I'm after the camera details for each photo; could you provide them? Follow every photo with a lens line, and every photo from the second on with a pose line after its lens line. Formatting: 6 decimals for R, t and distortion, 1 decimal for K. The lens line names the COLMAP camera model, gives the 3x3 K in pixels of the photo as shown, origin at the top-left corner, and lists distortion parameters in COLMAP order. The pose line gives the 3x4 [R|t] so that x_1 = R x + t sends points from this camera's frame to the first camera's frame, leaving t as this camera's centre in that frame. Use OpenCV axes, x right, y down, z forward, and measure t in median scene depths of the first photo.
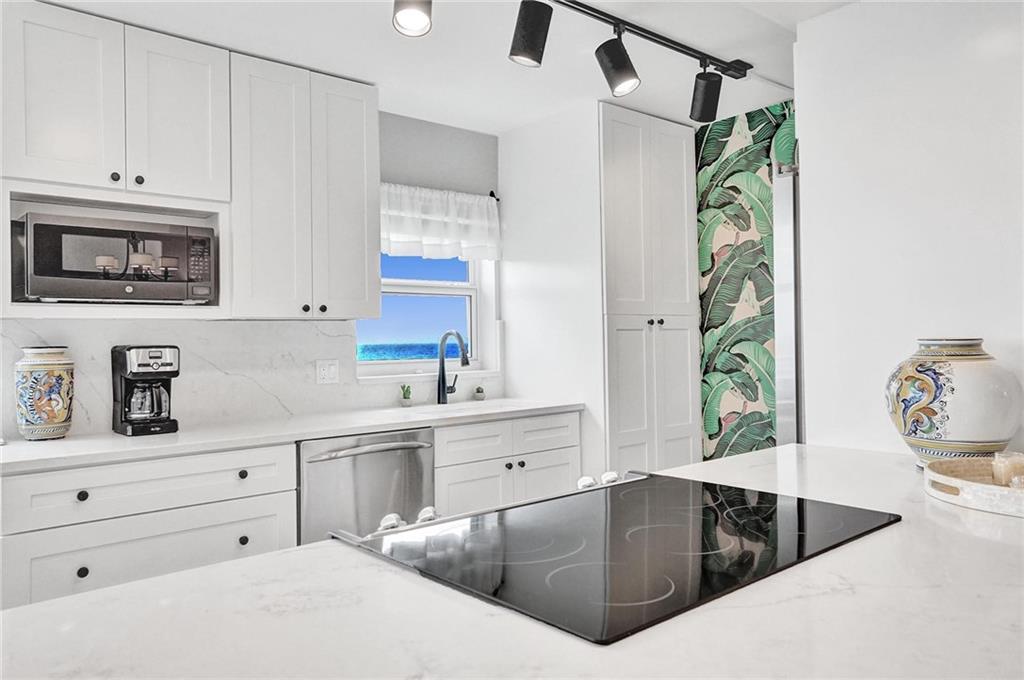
lens RADIAL K [[726.9, 0, 508.5], [0, 726.9, 335.3], [0, 0, 1]] dist [-0.006769, -0.000404]
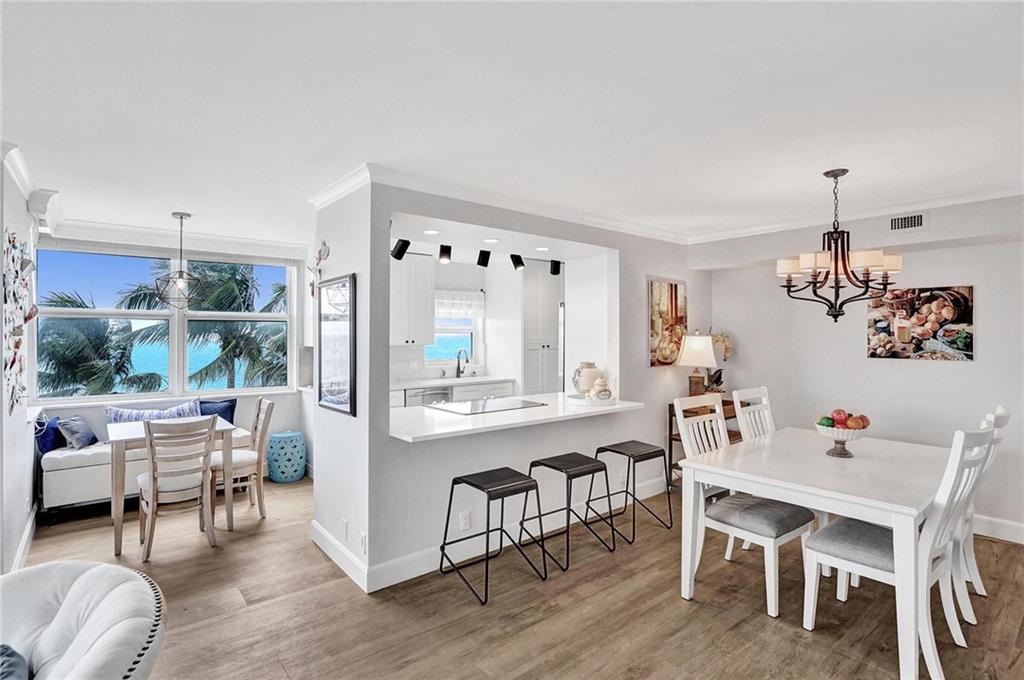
lens RADIAL K [[498.0, 0, 505.1], [0, 498.0, 334.6], [0, 0, 1]] dist [-0.023155, 0.000447]
pose [[0.999238, 0.018134, -0.034565, 0.124228], [-0.018035, 0.999832, 0.003190, -0.061394], [0.034617, -0.002564, 0.999397, -0.690210]]
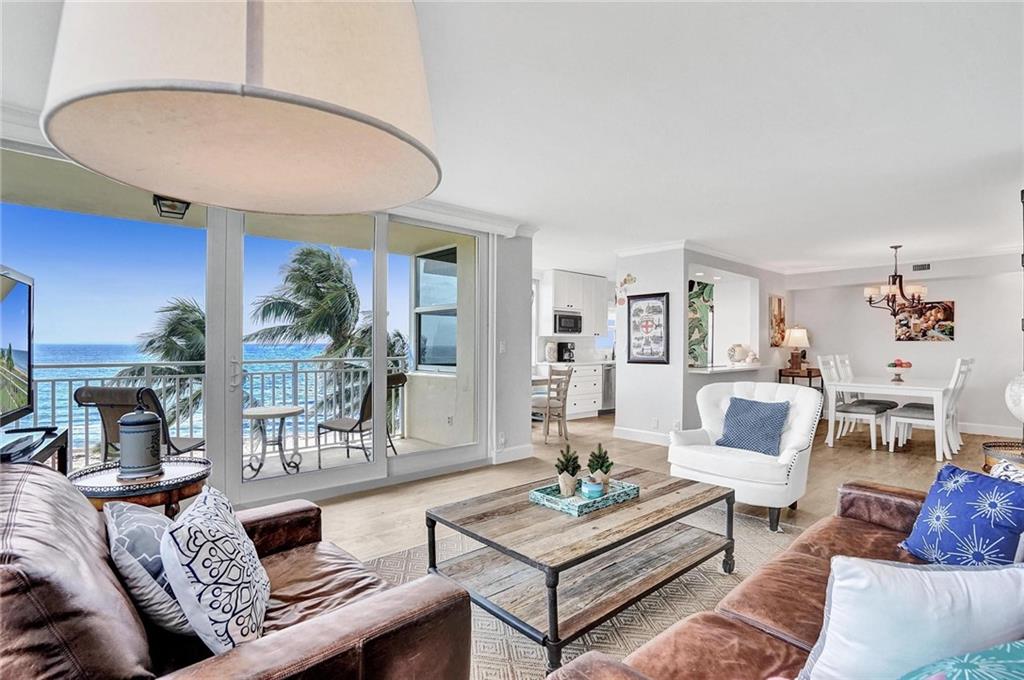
lens RADIAL K [[477.5, 0, 516.9], [0, 477.5, 345.6], [0, 0, 1]] dist [-0.019818, -0.000393]
pose [[0.999657, 0.021246, 0.015306, -0.614706], [-0.021366, 0.999742, 0.007747, 0.012886], [-0.015137, -0.008071, 0.999853, -1.396988]]
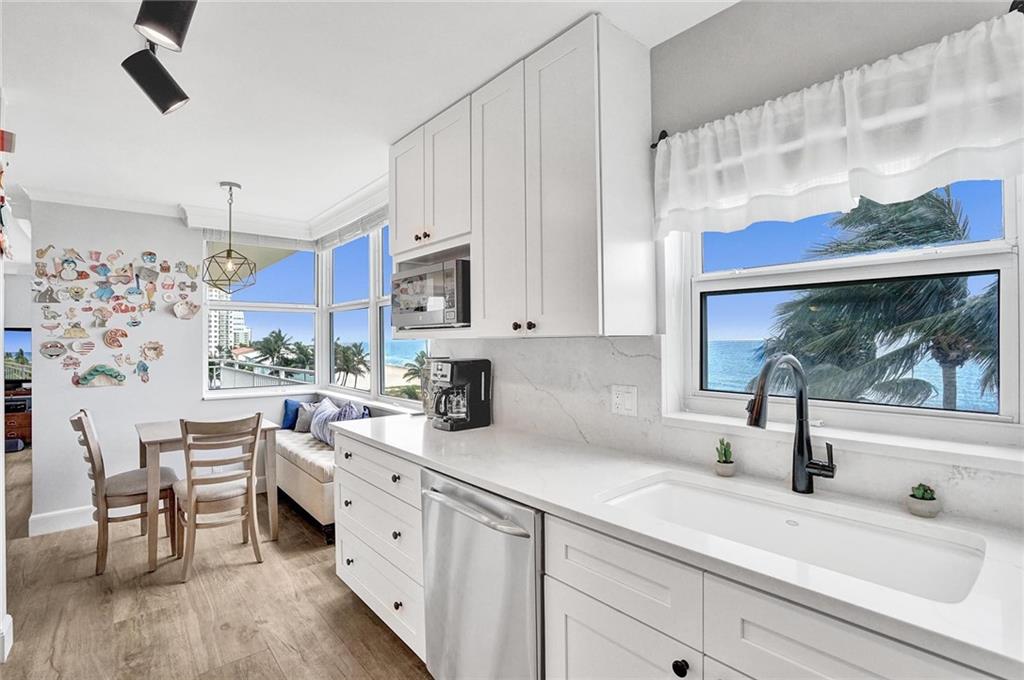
lens RADIAL K [[477.5, 0, 504.0], [0, 477.5, 337.2], [0, 0, 1]] dist [-0.019818, -0.000393]
pose [[-0.013385, 0.004760, -0.999899, 0.255398], [0.009357, 0.999945, 0.004635, -0.021326], [0.999867, -0.009294, -0.013429, 0.800089]]
